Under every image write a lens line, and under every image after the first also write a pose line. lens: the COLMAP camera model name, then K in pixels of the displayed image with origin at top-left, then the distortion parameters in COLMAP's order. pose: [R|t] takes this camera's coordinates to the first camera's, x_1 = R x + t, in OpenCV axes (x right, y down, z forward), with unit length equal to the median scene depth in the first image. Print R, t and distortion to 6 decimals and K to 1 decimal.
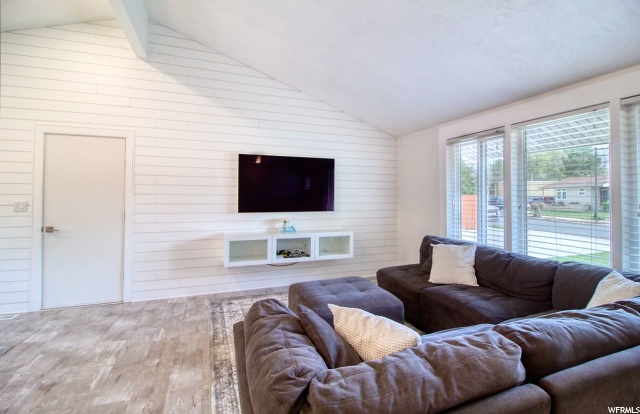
lens RADIAL K [[289.2, 0, 320.4], [0, 289.2, 189.9], [0, 0, 1]] dist [0.000059, -0.000022]
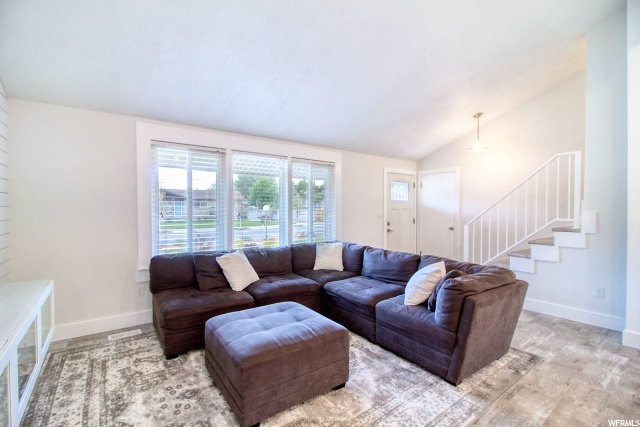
lens RADIAL K [[292.9, 0, 320.0], [0, 292.9, 213.5], [0, 0, 1]] dist [-0.000031, -0.000027]
pose [[-0.271901, -0.012413, 0.962245, -0.693129], [-0.009895, 0.999900, 0.010102, 0.024051], [-0.962274, -0.006775, -0.271997, 1.120696]]
